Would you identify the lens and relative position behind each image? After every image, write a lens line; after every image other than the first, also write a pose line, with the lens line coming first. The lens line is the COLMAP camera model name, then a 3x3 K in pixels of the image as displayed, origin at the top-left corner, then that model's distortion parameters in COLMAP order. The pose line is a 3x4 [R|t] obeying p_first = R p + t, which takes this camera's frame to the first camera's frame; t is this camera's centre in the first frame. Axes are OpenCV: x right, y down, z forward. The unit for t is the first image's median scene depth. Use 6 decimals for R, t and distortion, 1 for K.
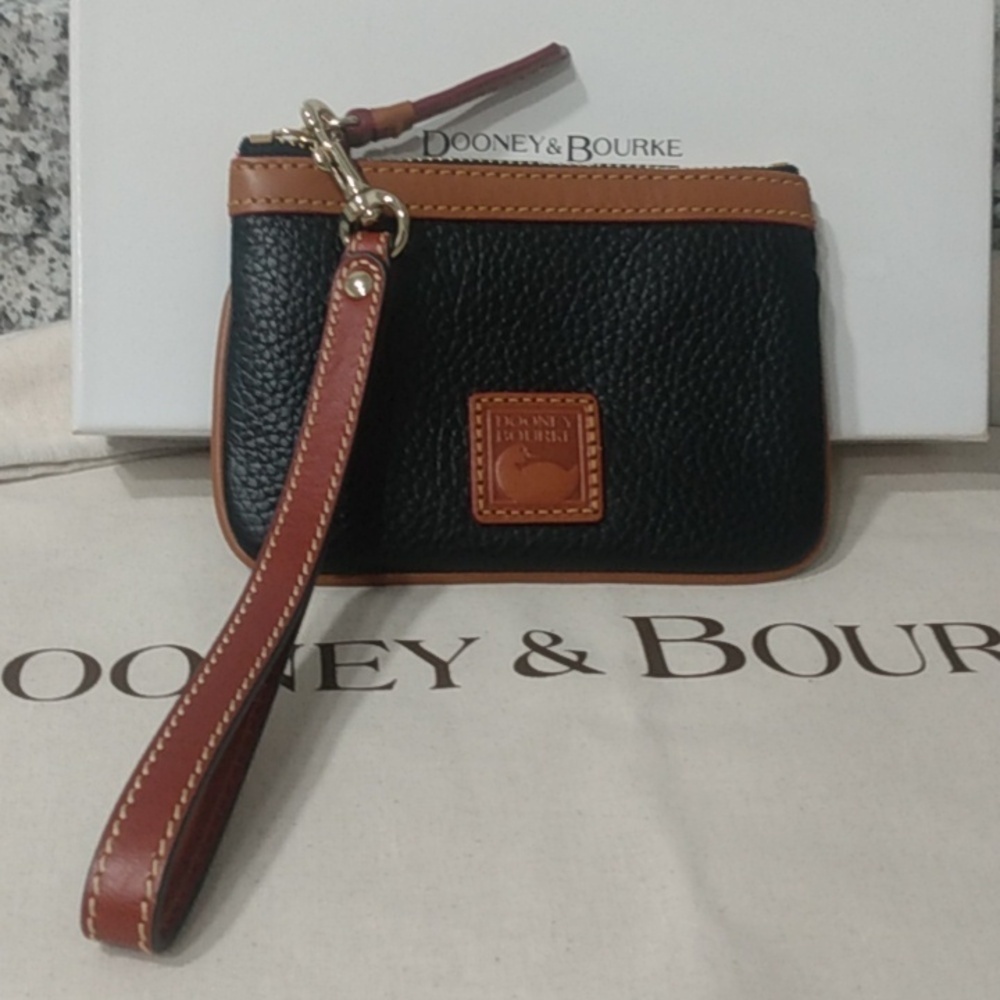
lens RADIAL K [[1640.0, 0, 499.9], [0, 1640.0, 498.3], [0, 0, 1]] dist [0.076878, 0.000000]
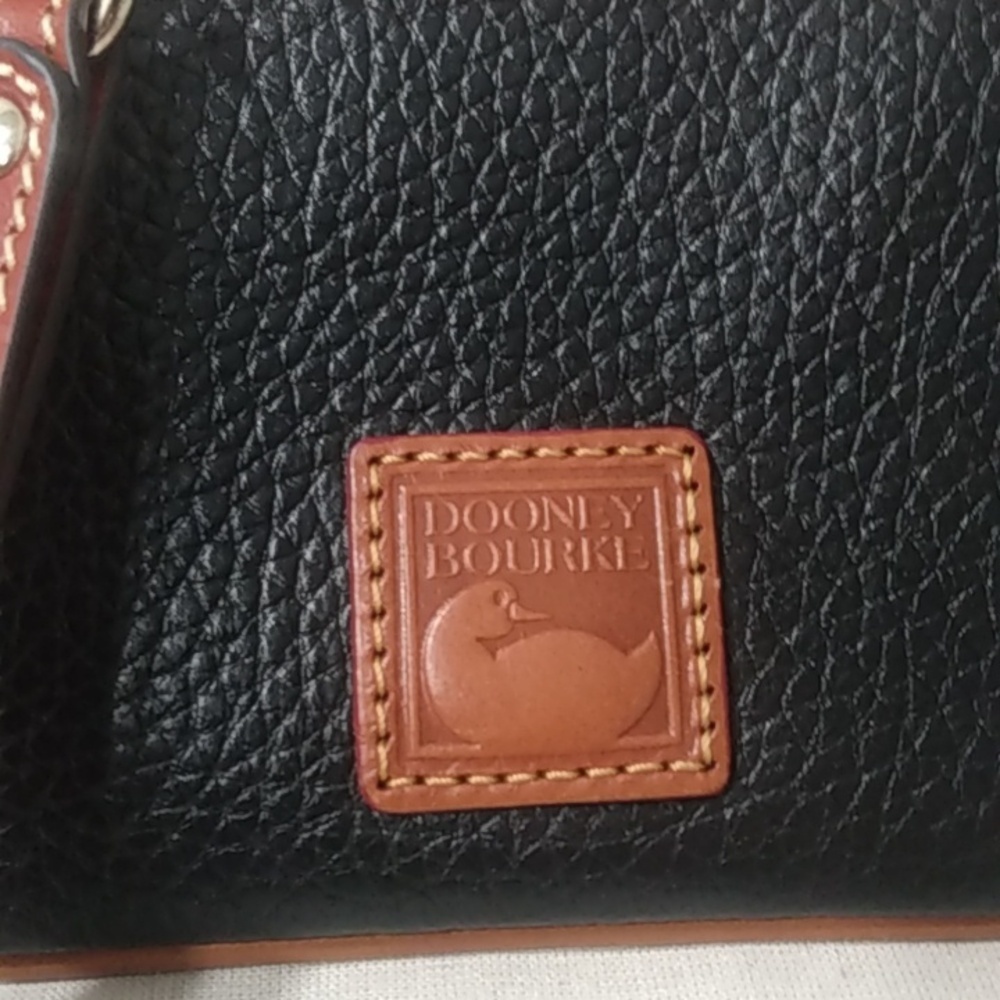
lens RADIAL K [[1640.0, 0, 501.3], [0, 1640.0, 503.4], [0, 0, 1]] dist [0.076878, 0.000000]
pose [[0.998395, -0.023529, -0.051513, 0.032692], [0.026780, 0.997632, 0.063356, -0.071396], [0.049900, -0.064634, 0.996661, 0.635735]]
